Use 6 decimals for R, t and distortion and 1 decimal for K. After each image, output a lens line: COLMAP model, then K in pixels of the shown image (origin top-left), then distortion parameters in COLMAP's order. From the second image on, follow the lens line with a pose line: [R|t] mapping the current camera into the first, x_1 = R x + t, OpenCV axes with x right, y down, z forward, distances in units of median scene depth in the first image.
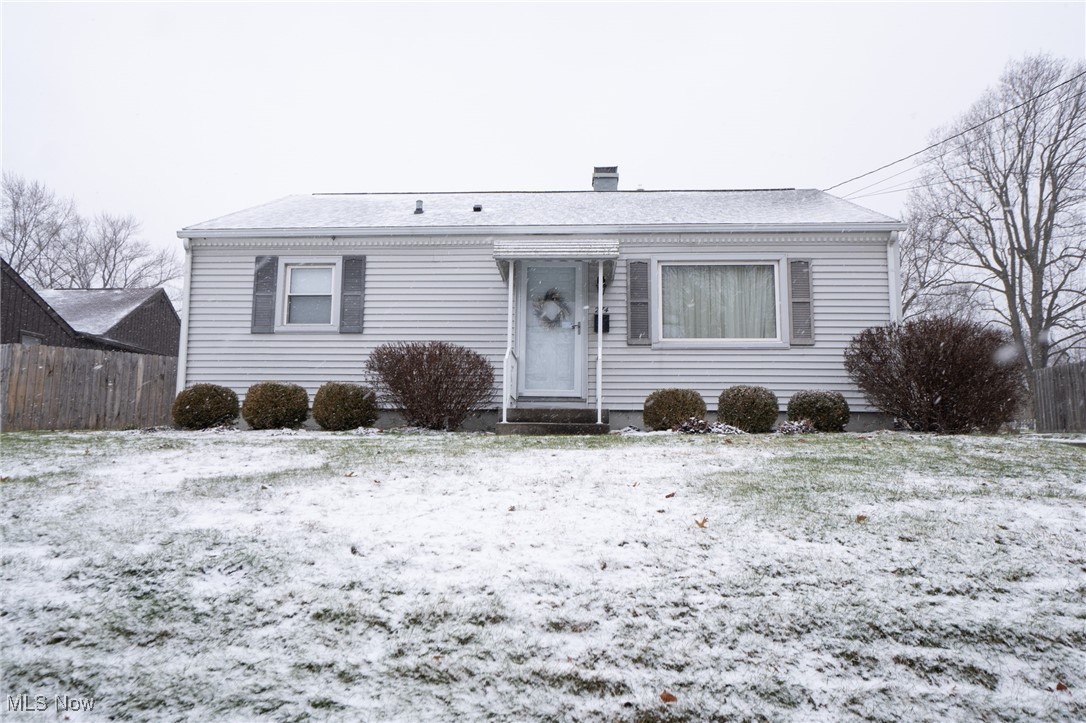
lens RADIAL K [[727.2, 0, 537.6], [0, 727.2, 356.6], [0, 0, 1]] dist [0.001416, -0.001893]
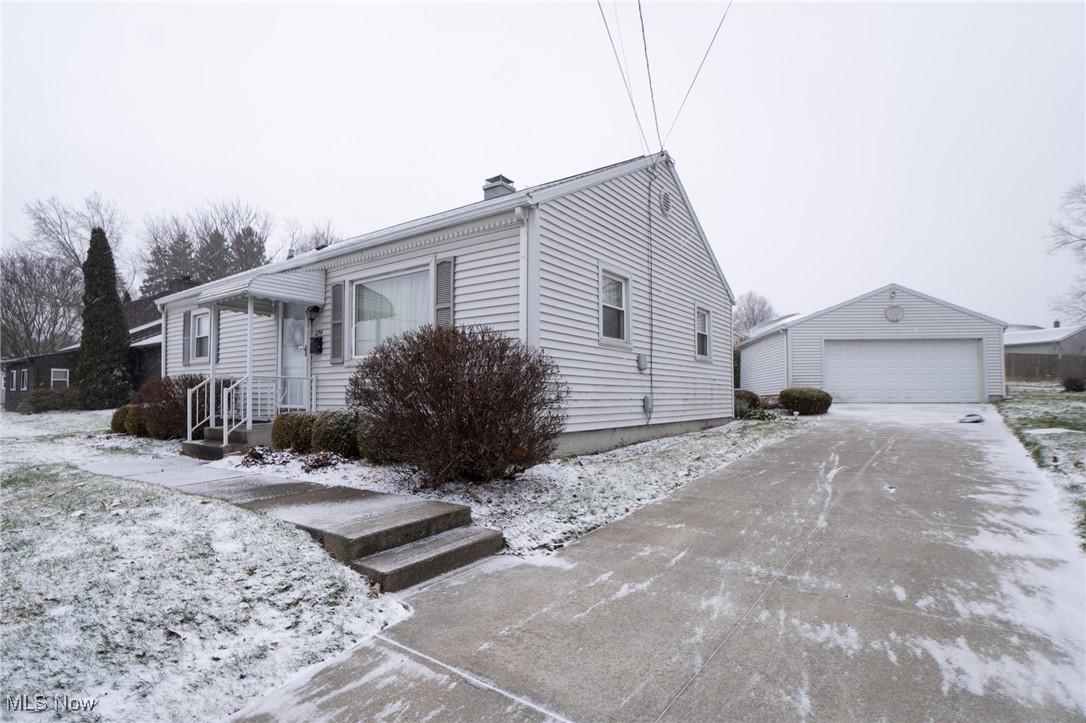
lens RADIAL K [[544.0, 0, 520.0], [0, 544.0, 386.1], [0, 0, 1]] dist [-0.024584, 0.001335]
pose [[0.848103, -0.026778, -0.529154, 0.776998], [0.082656, 0.993181, 0.082218, -0.026538], [0.523344, -0.113467, 0.844533, 0.458442]]
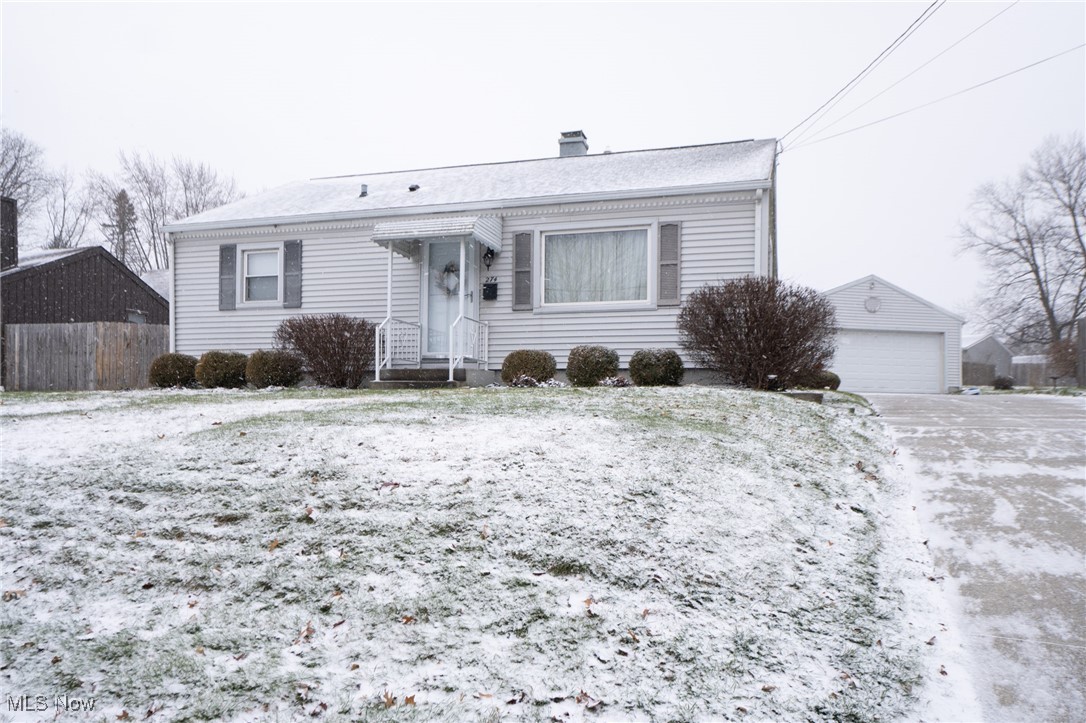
lens RADIAL K [[771.9, 0, 542.6], [0, 771.9, 401.6], [0, 0, 1]] dist [0.012814, 0.015841]
pose [[0.972279, -0.003969, -0.233789, 0.437650], [0.029646, 0.993880, 0.106417, -0.001995], [0.231936, -0.110398, 0.966446, -0.139826]]
